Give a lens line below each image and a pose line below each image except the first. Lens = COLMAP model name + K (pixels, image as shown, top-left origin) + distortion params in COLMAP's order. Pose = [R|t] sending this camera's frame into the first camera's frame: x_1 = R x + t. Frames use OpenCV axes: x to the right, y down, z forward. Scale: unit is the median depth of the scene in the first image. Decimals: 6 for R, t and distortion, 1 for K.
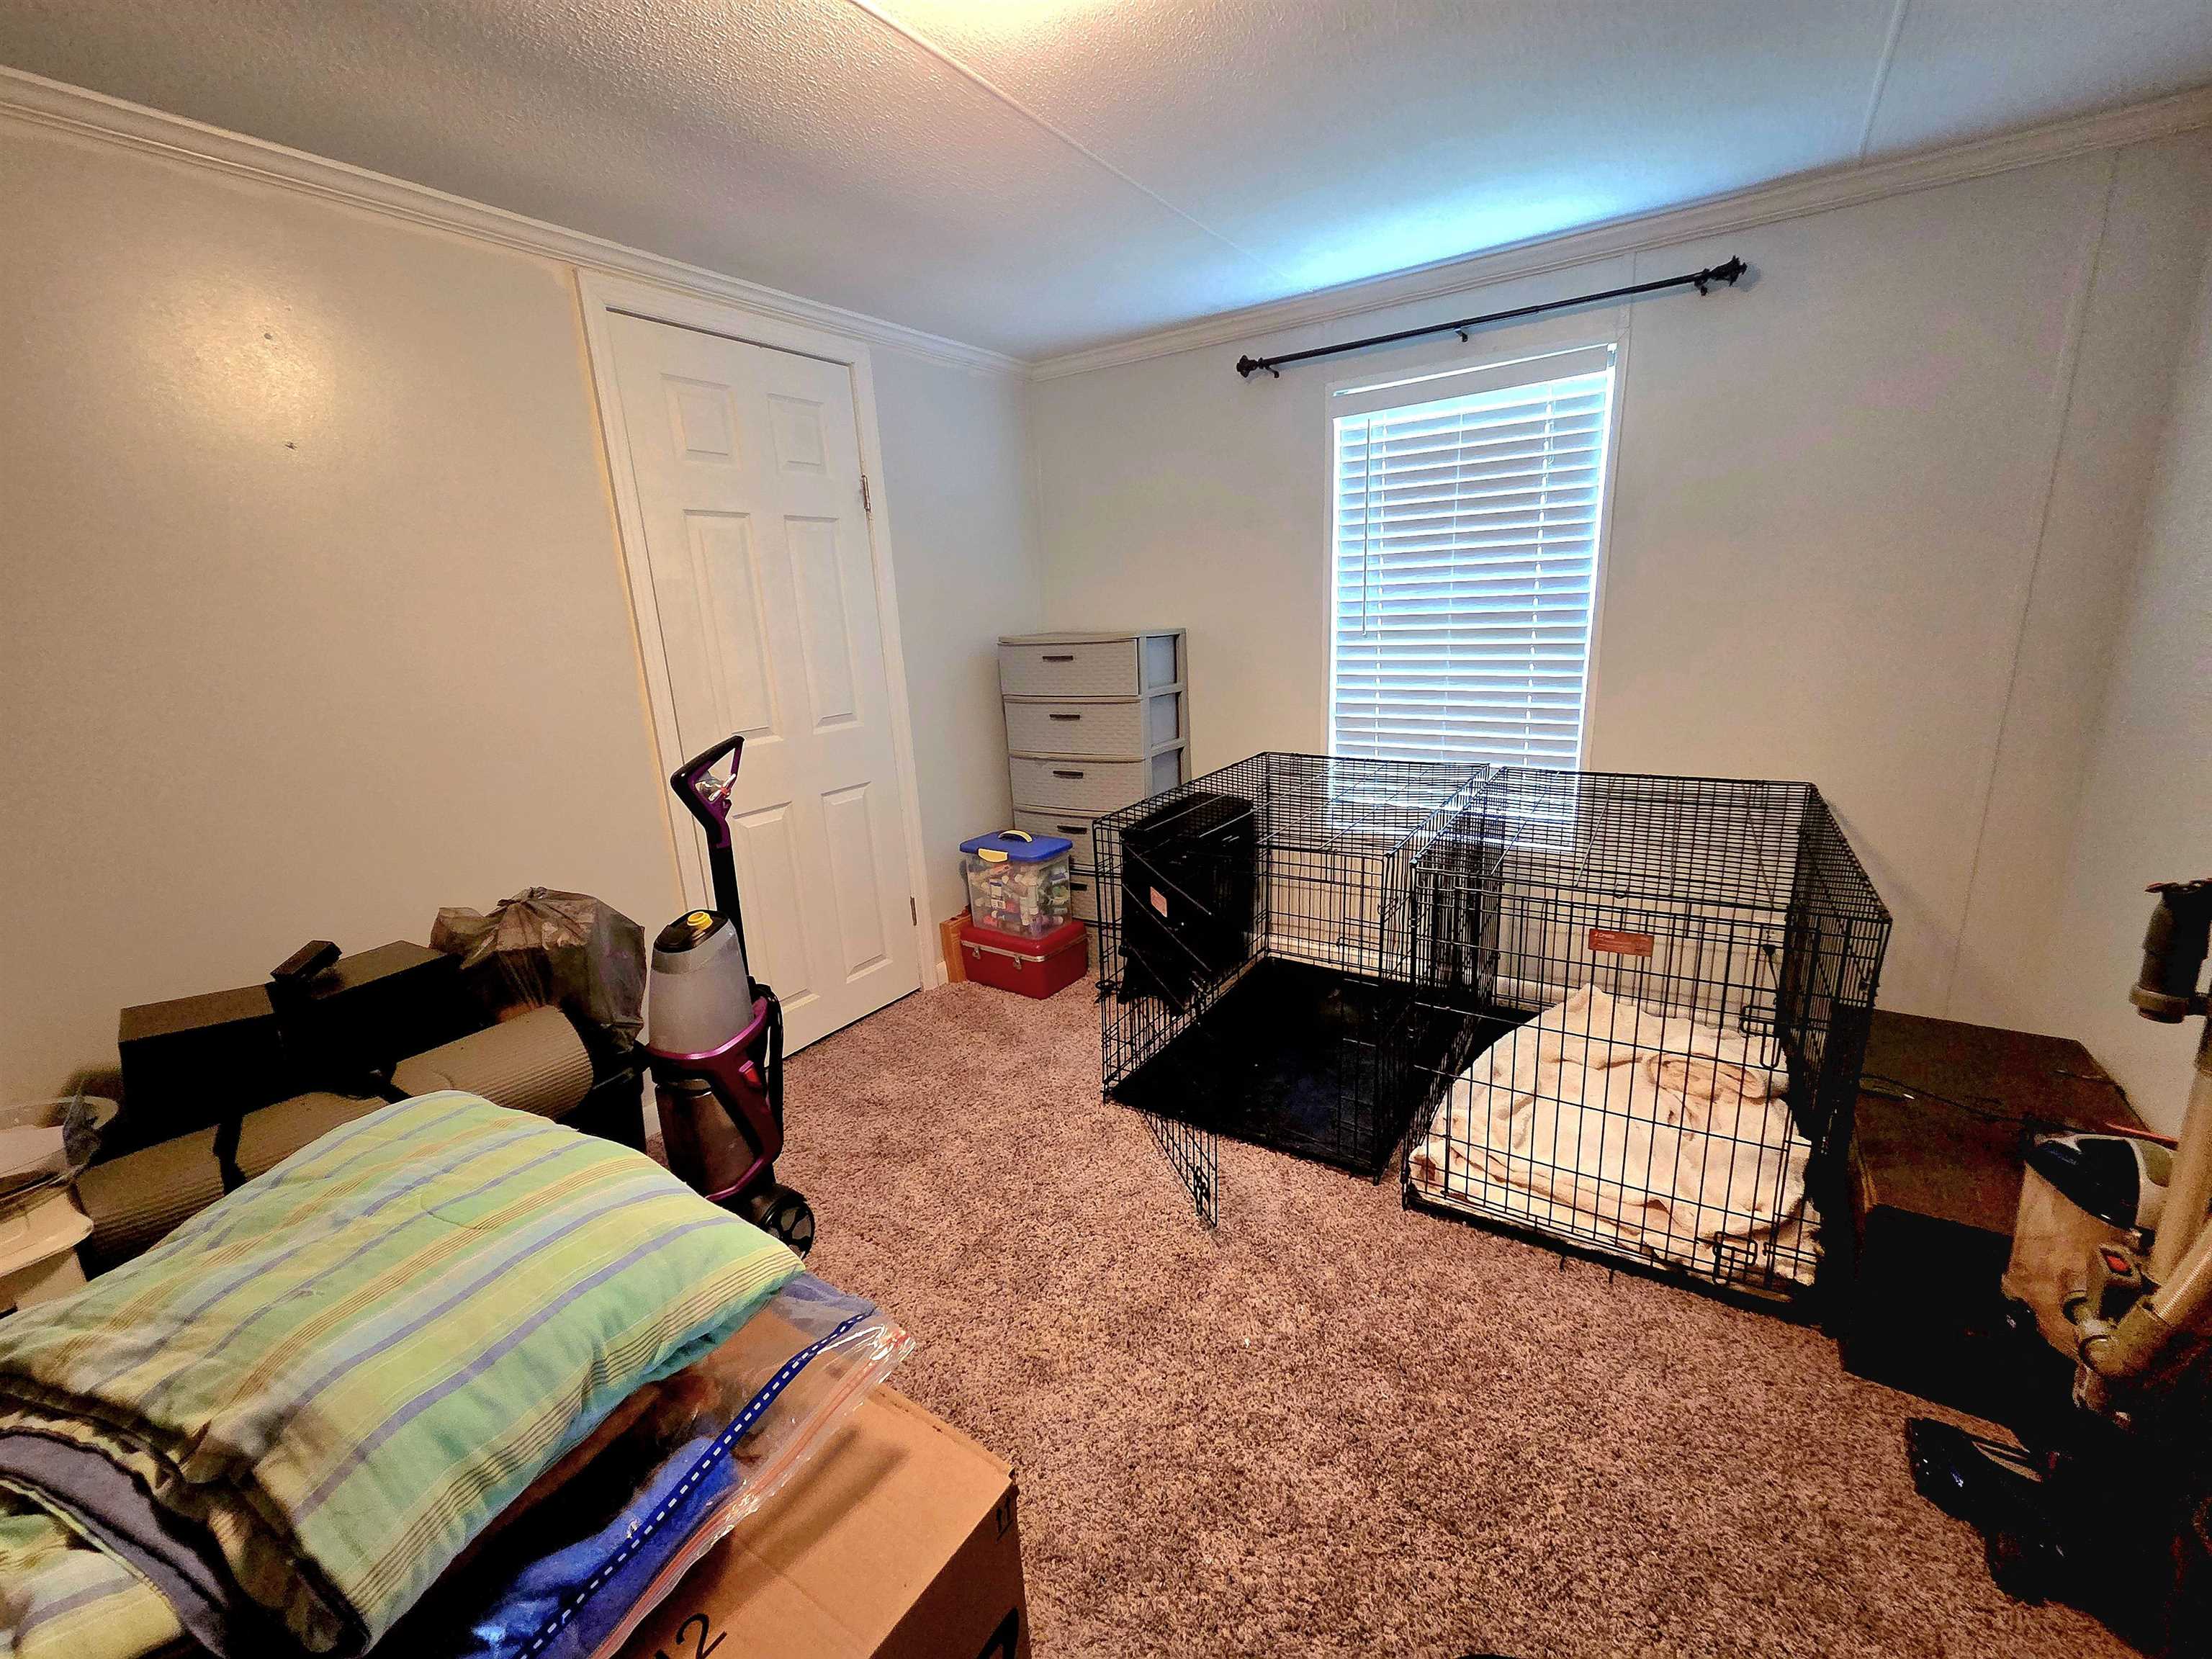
lens RADIAL K [[900.0, 0, 1115.5], [0, 900.0, 827.0], [0, 0, 1]] dist [0.001594, -0.000194]
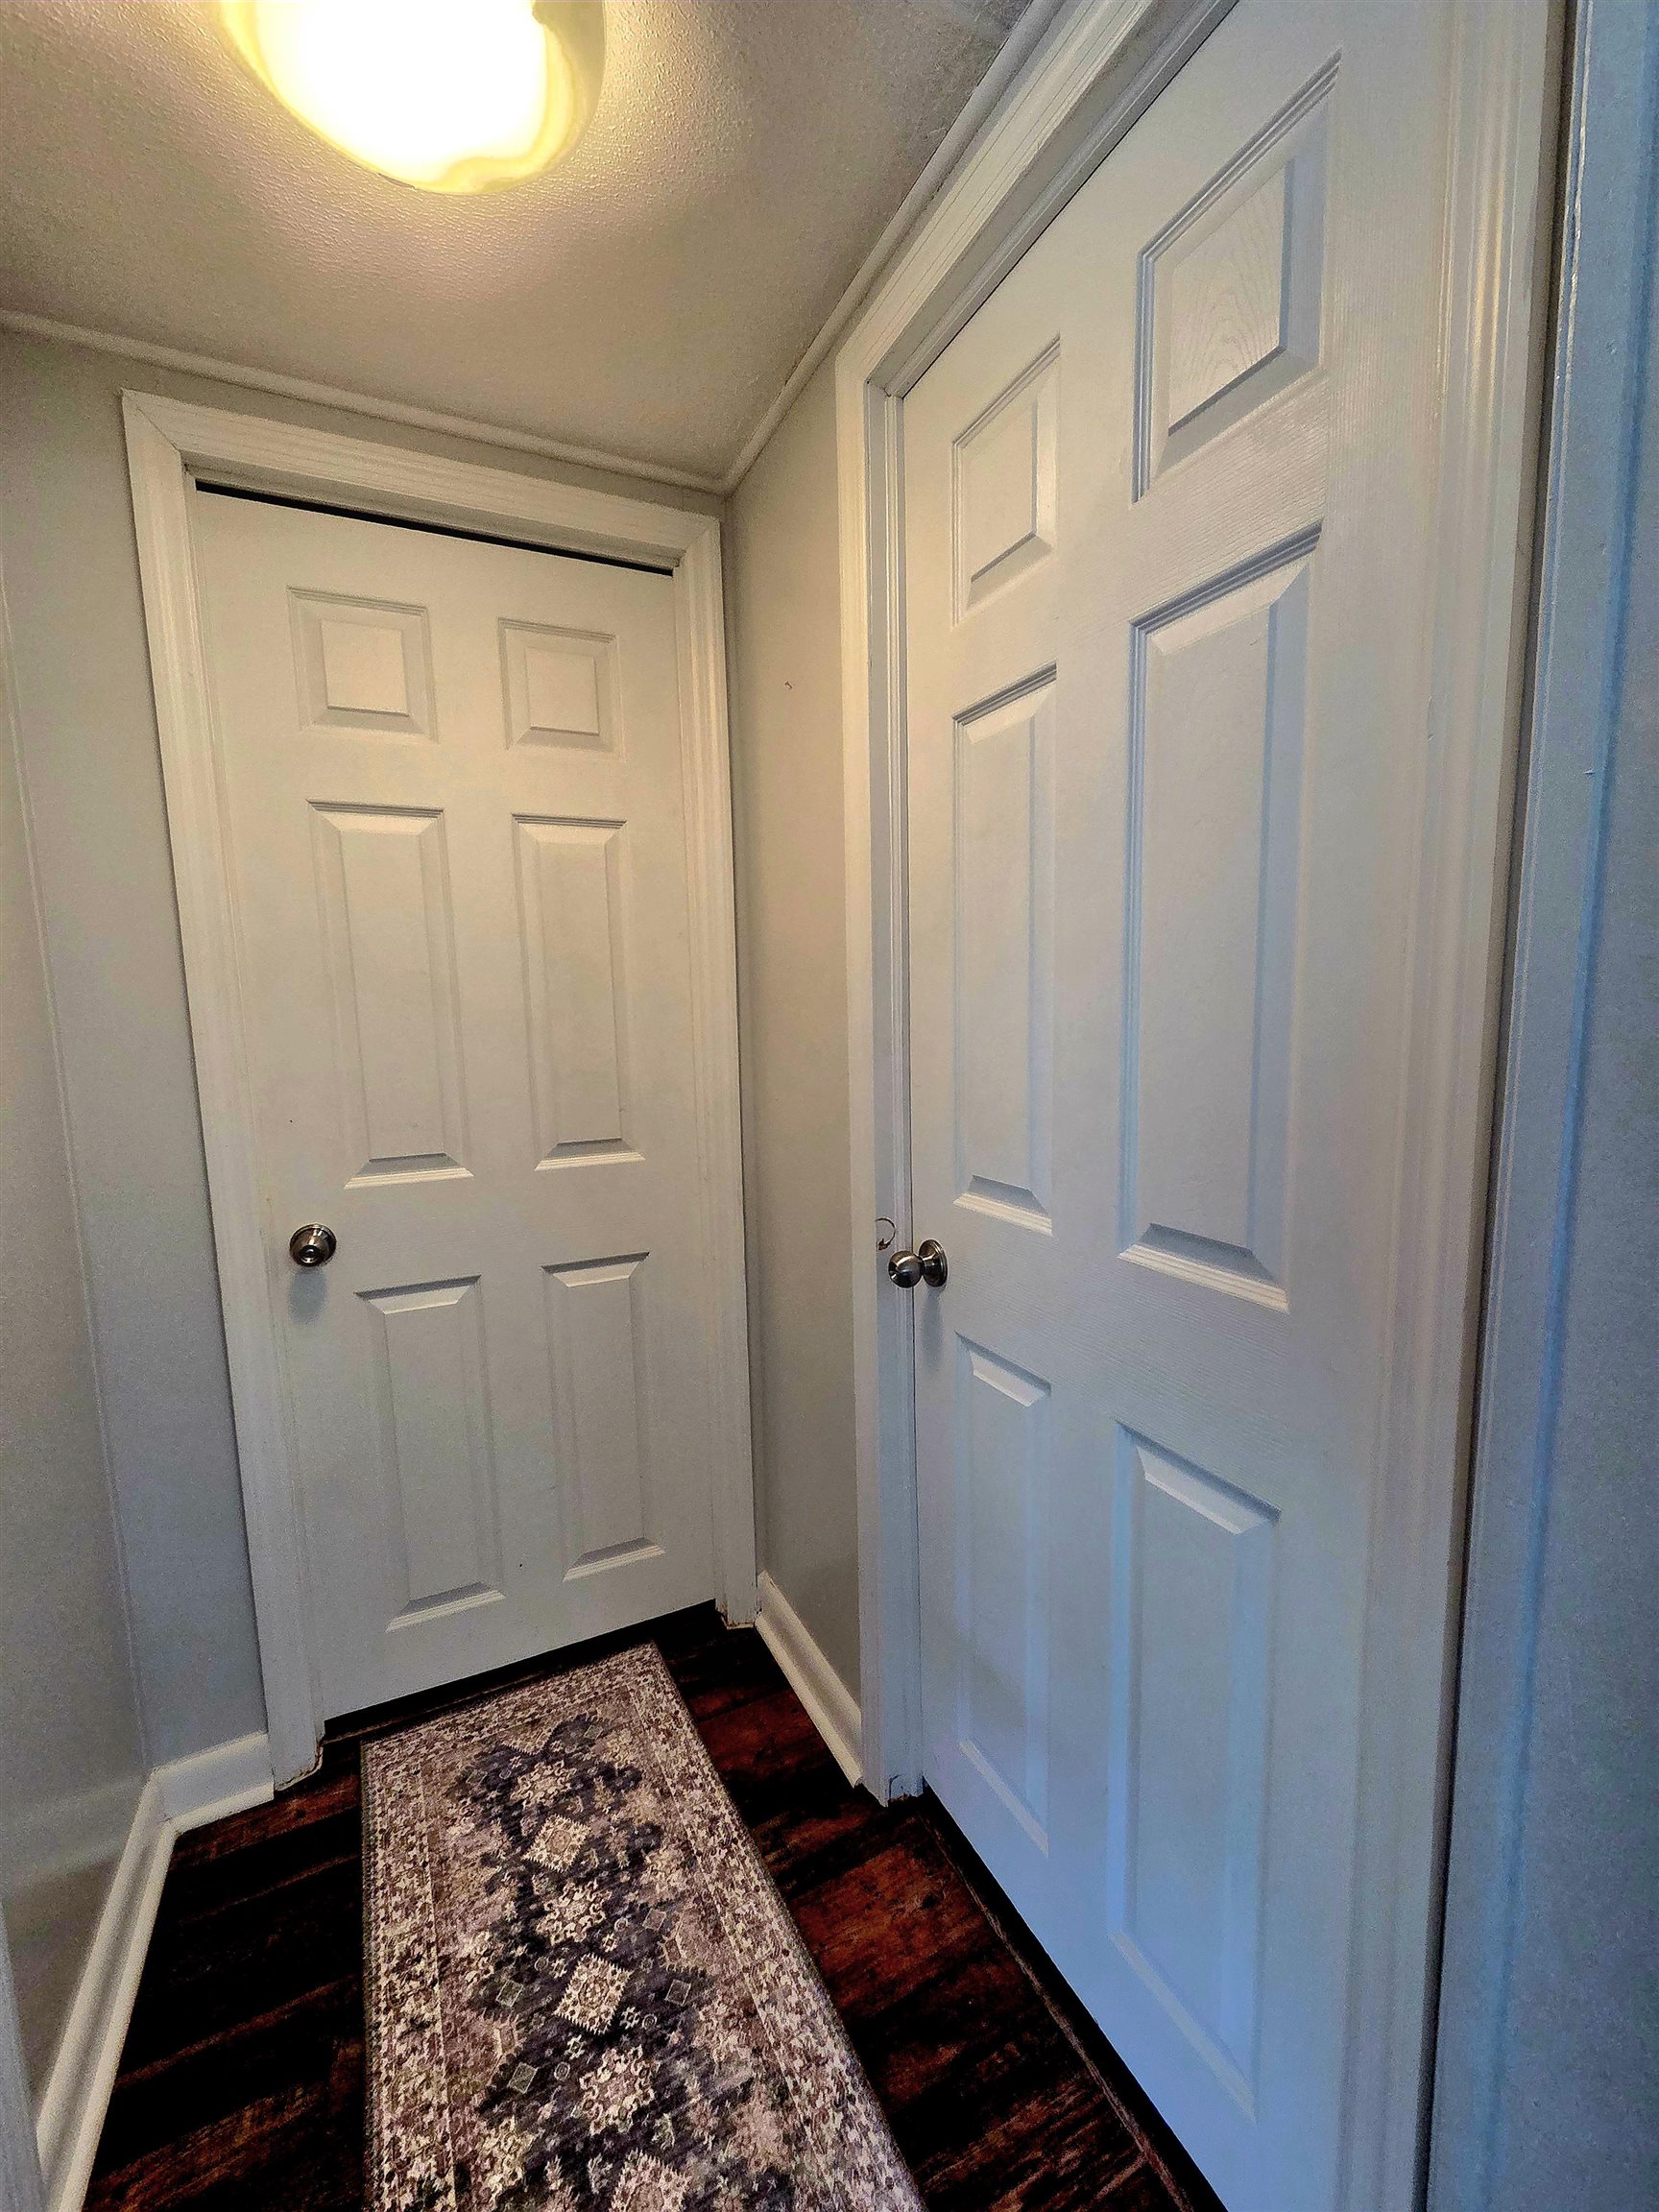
lens RADIAL K [[900.0, 0, 829.5], [0, 900.0, 1106.0], [0, 0, 1]] dist [0.001594, -0.000194]
pose [[0.855379, 0.116679, -0.504692, 0.119423], [-0.152919, 0.987758, -0.030818, -0.150727], [0.494917, 0.103538, 0.862750, 0.564863]]
